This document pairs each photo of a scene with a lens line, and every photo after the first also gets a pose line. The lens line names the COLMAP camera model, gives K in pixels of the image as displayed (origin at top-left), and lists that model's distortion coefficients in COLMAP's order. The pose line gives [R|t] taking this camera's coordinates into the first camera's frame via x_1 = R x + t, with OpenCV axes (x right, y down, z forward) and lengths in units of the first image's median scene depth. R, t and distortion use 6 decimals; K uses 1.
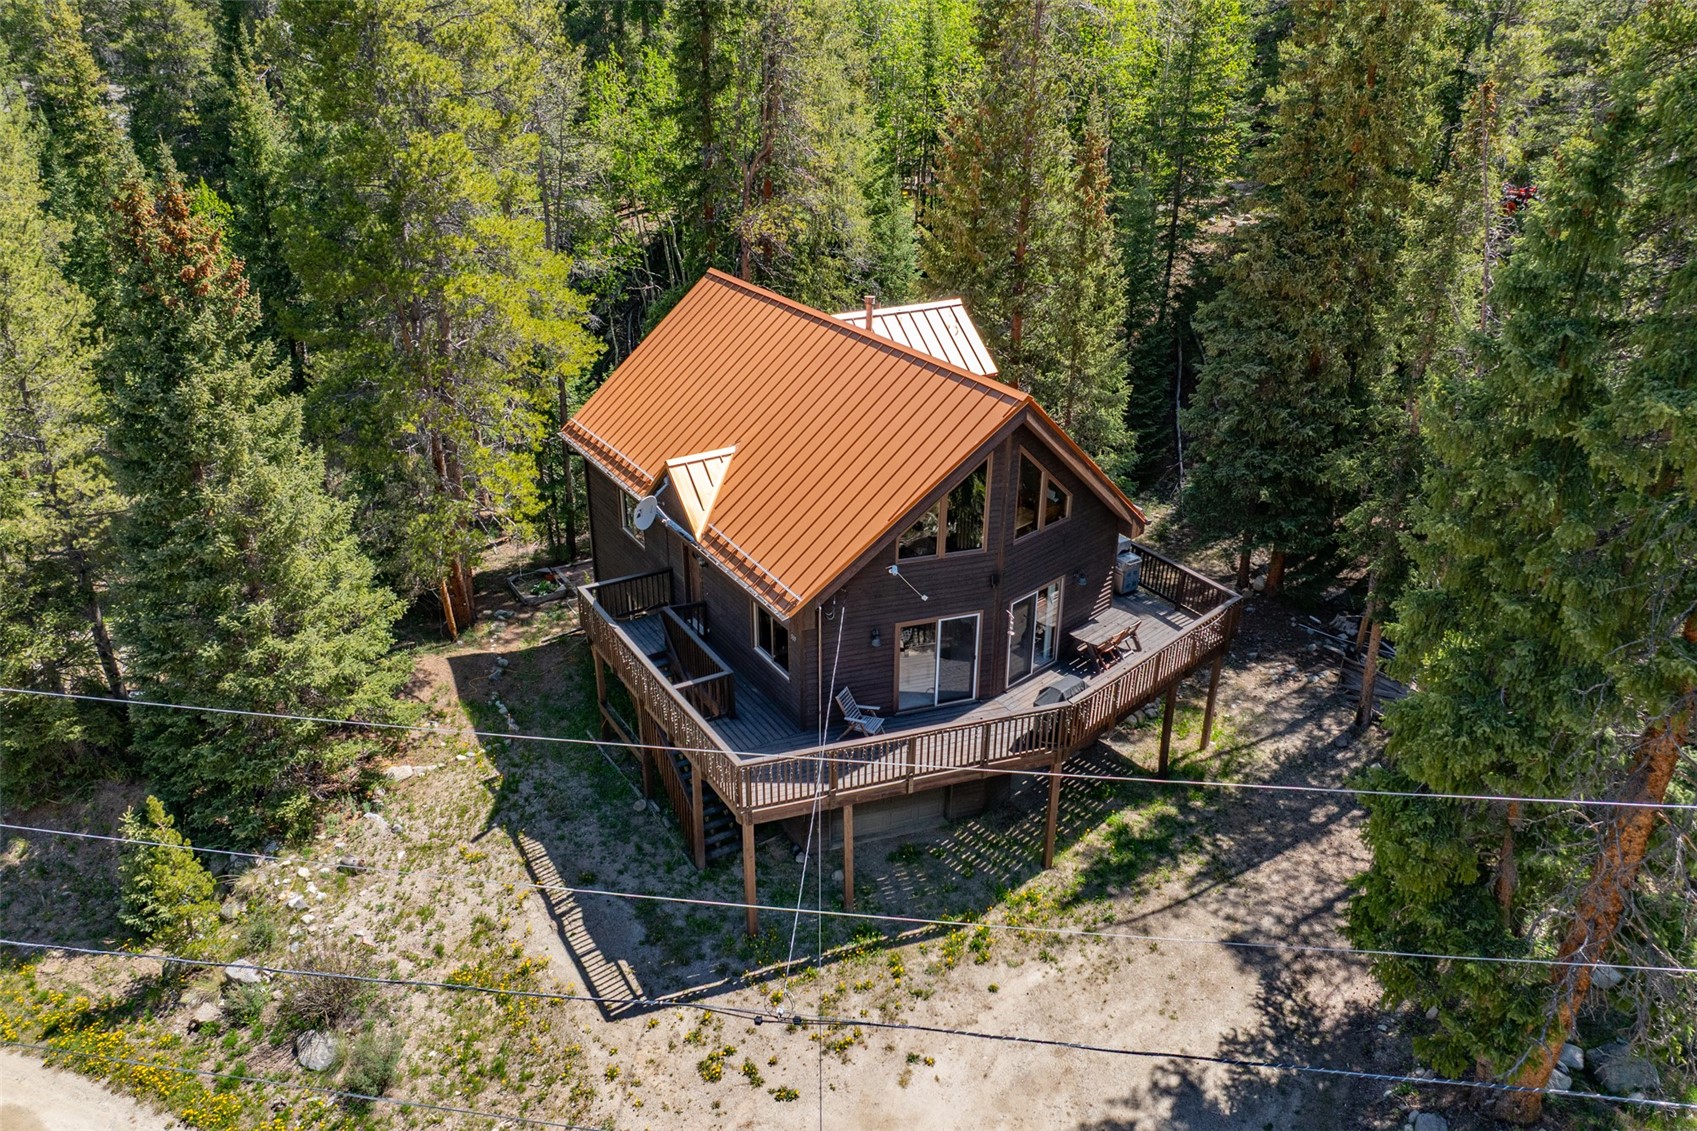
lens RADIAL K [[1171.1, 0, 846.1], [0, 1171.1, 561.3], [0, 0, 1]] dist [-0.036792, 0.002189]
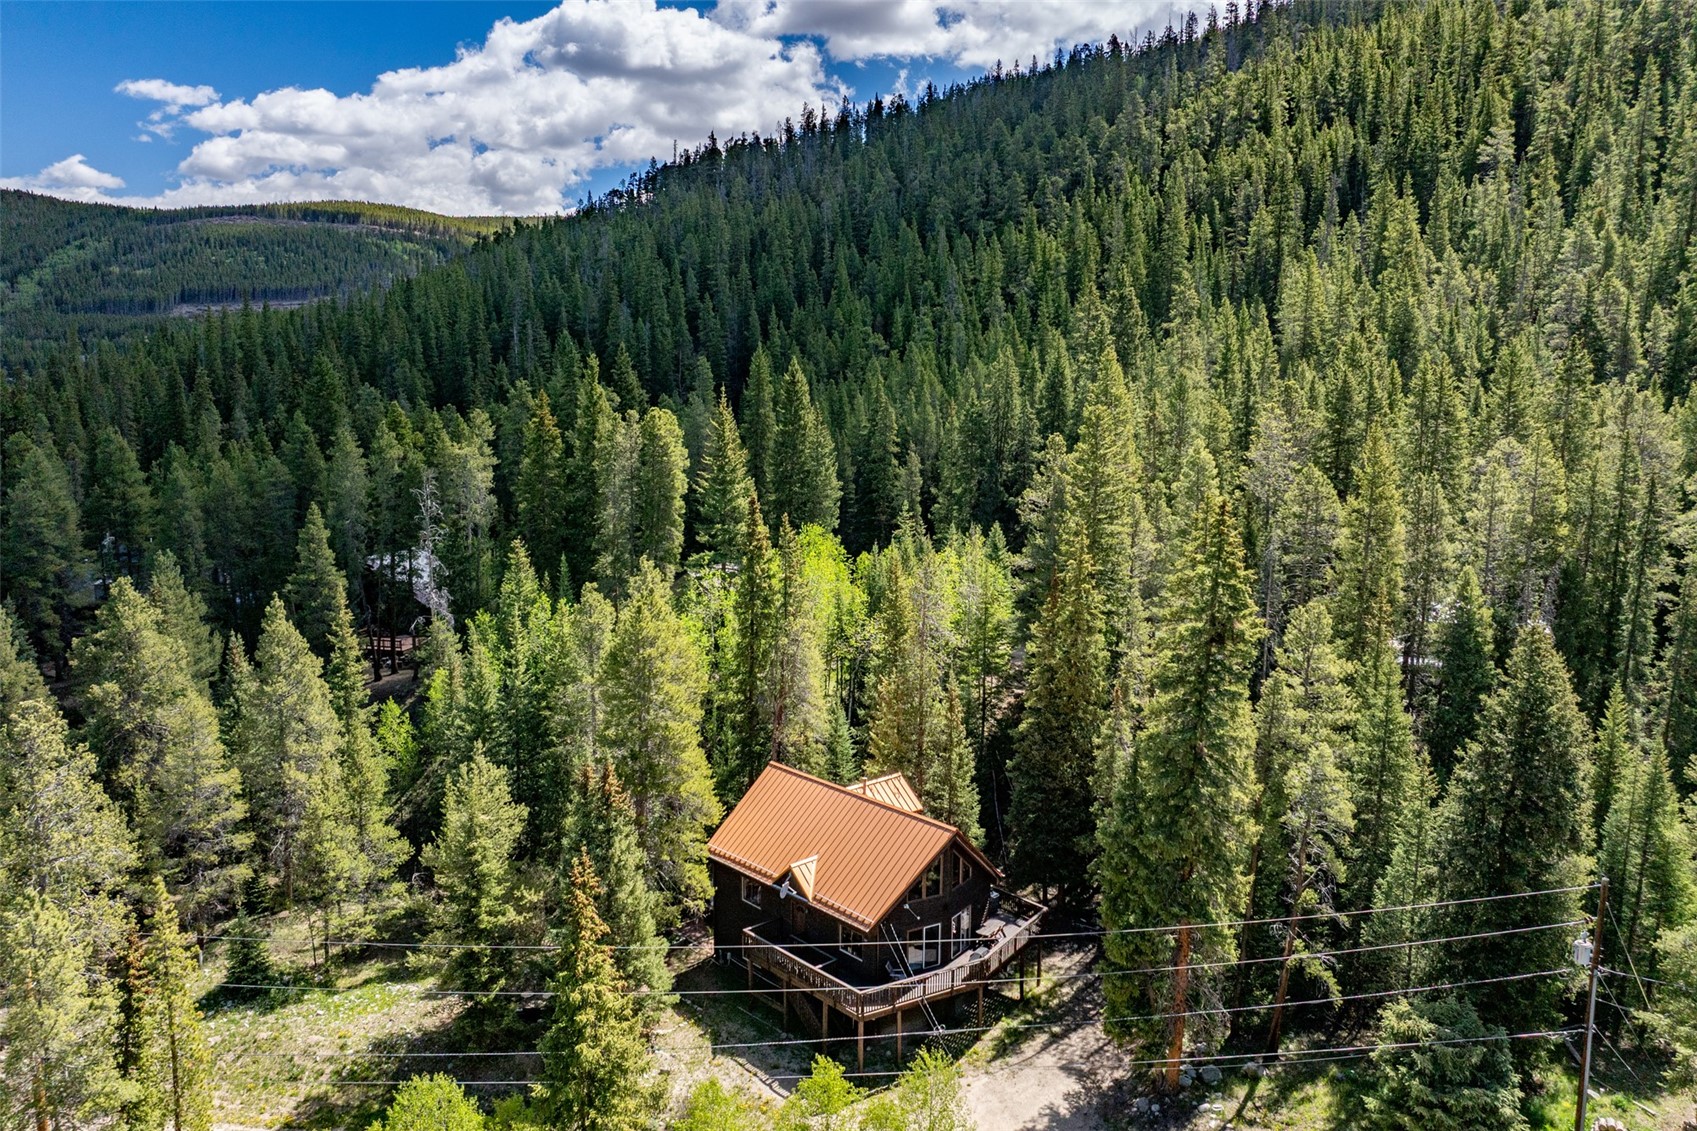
lens RADIAL K [[1171.1, 0, 853.2], [0, 1171.1, 564.6], [0, 0, 1]] dist [-0.036792, 0.002189]
pose [[0.980891, -0.023356, 0.193152, -0.426741], [0.079819, 0.953683, -0.290031, 0.020388], [-0.177432, 0.299906, 0.937323, -1.182261]]
